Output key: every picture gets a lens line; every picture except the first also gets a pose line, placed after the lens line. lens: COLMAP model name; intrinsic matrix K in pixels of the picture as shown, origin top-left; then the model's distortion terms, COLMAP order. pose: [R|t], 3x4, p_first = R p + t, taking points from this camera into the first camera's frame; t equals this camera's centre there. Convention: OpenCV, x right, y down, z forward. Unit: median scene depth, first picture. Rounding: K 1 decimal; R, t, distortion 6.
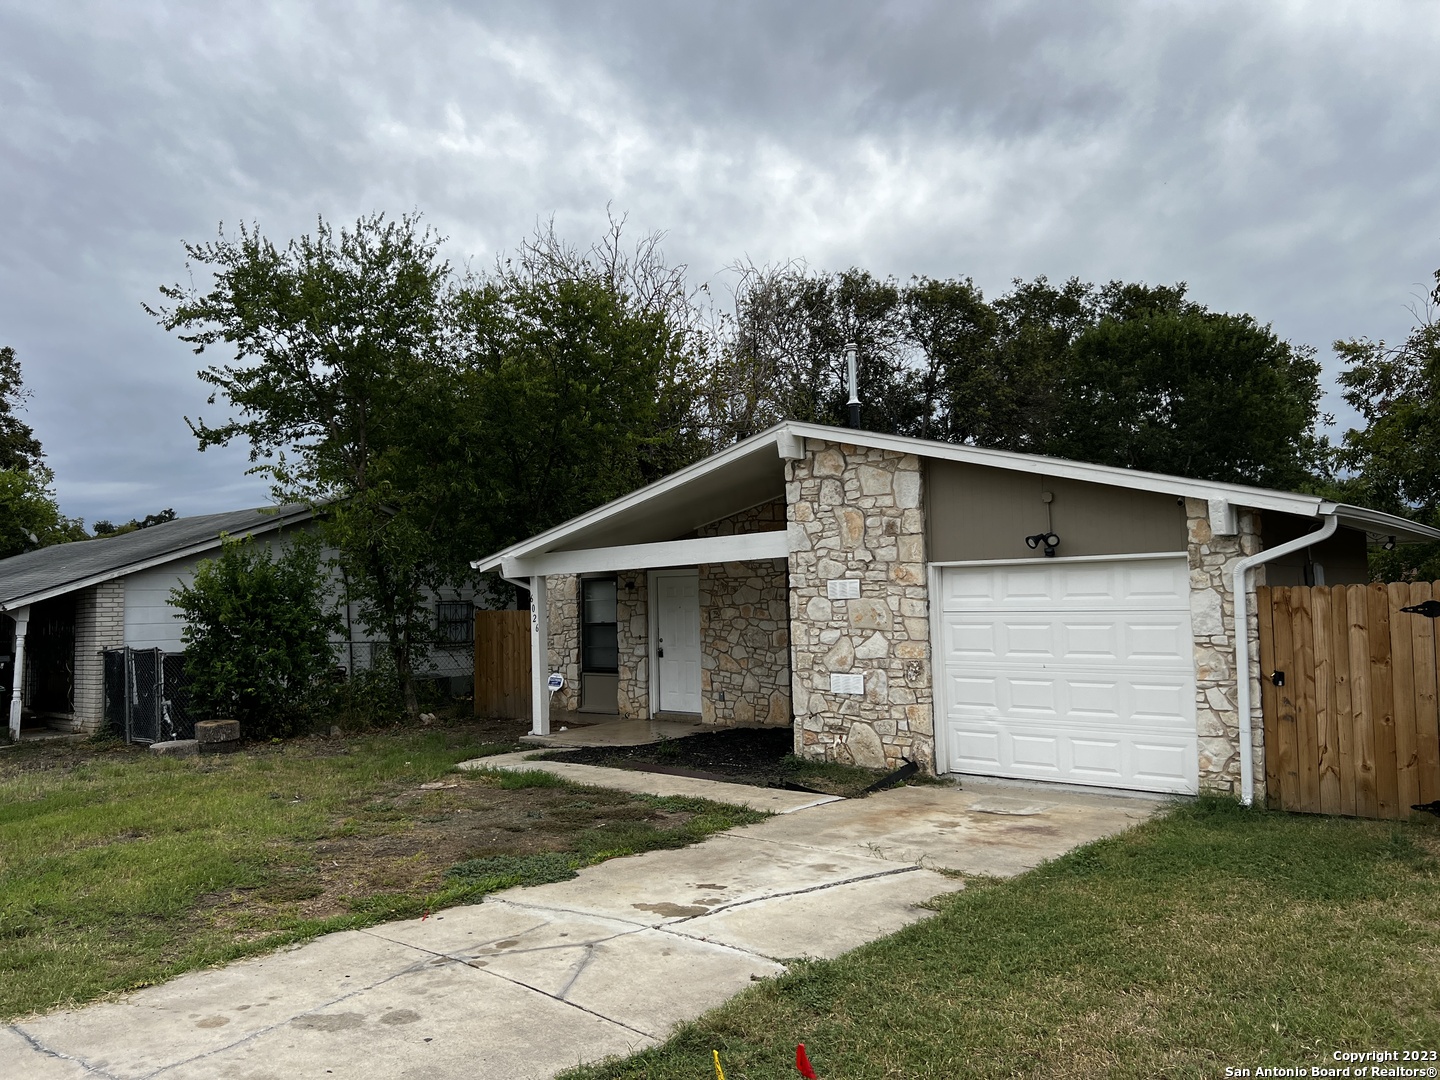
lens RADIAL K [[1080.3, 0, 691.6], [0, 1080.3, 522.9], [0, 0, 1]] dist [0.063331, -0.073980]
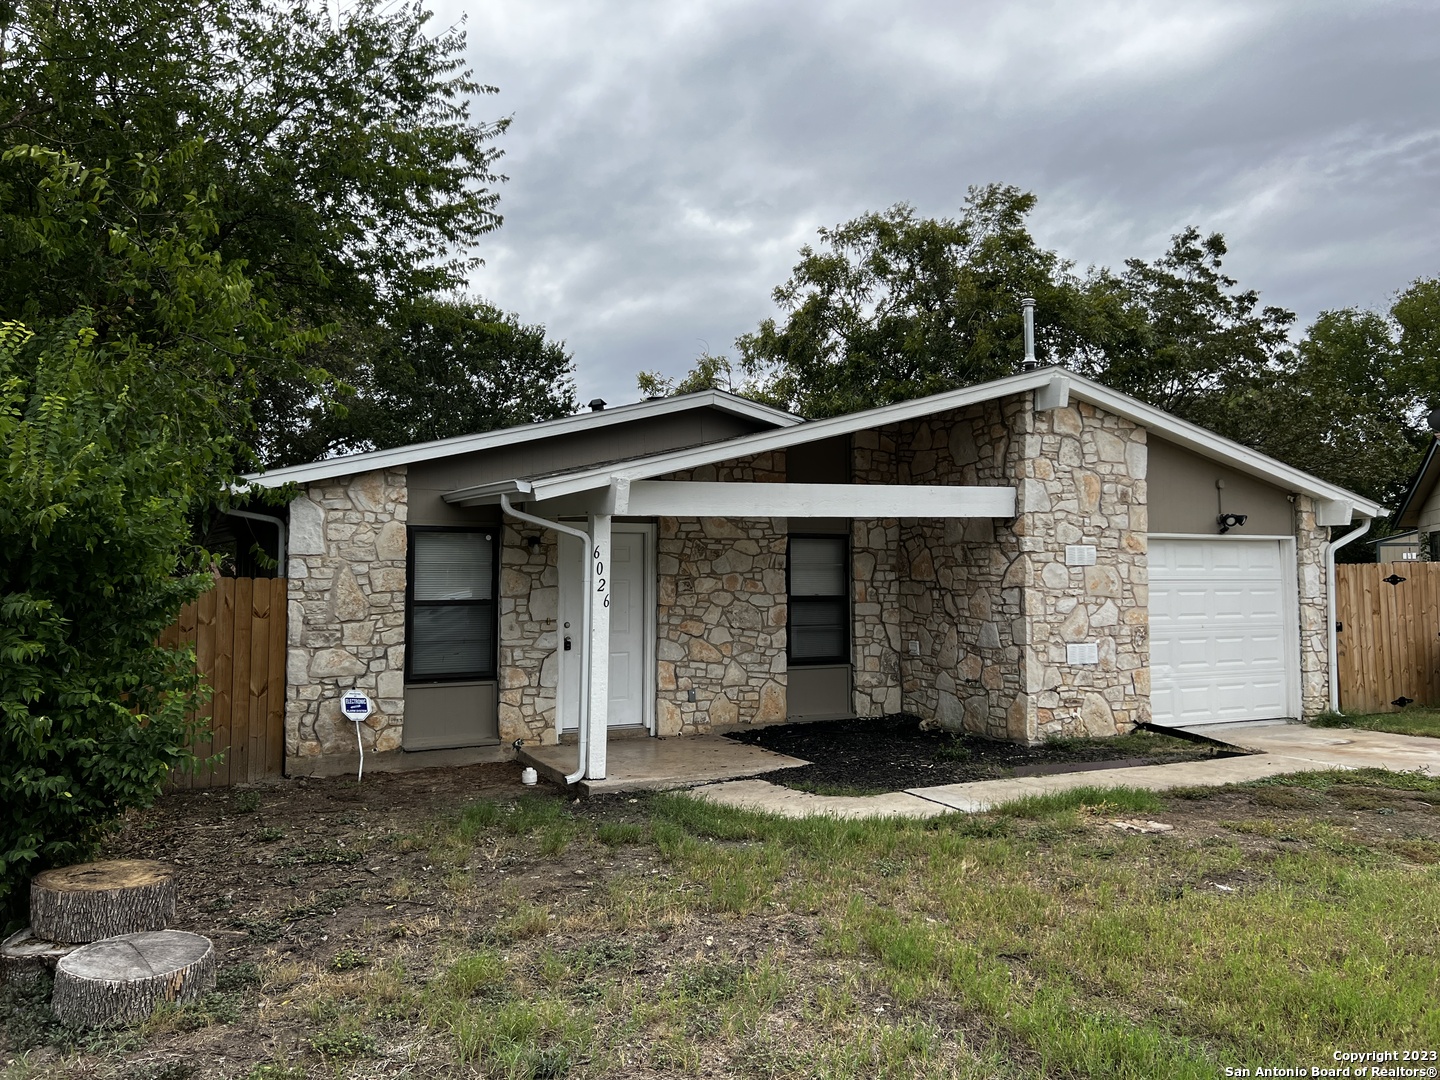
lens RADIAL K [[1080.3, 0, 696.0], [0, 1080.3, 525.0], [0, 0, 1]] dist [0.063331, -0.073980]
pose [[0.398595, 0.072588, 0.914250, -0.898442], [-0.066109, 0.996544, -0.050300, 0.108353], [-0.914741, -0.040391, 0.402016, 0.948984]]
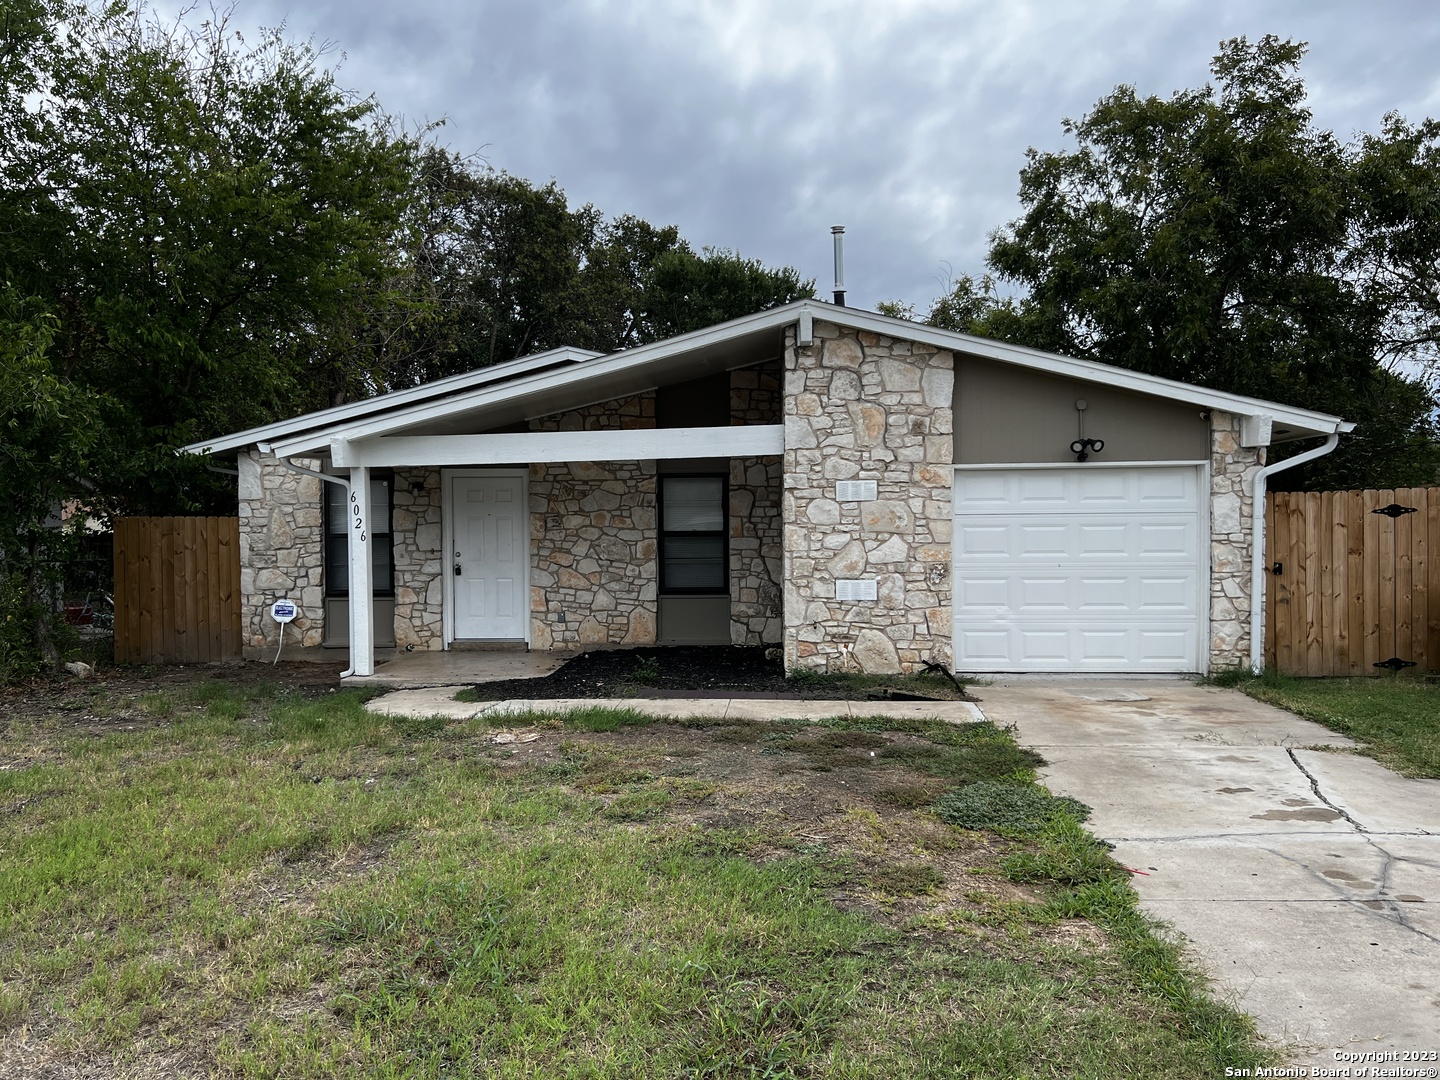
lens RADIAL K [[1080.3, 0, 702.5], [0, 1080.3, 543.0], [0, 0, 1]] dist [0.063331, -0.073980]
pose [[0.798700, 0.003671, 0.601718, -0.544040], [-0.051053, 0.996789, 0.061685, 0.057250], [-0.599559, -0.079987, 0.796323, 0.337527]]
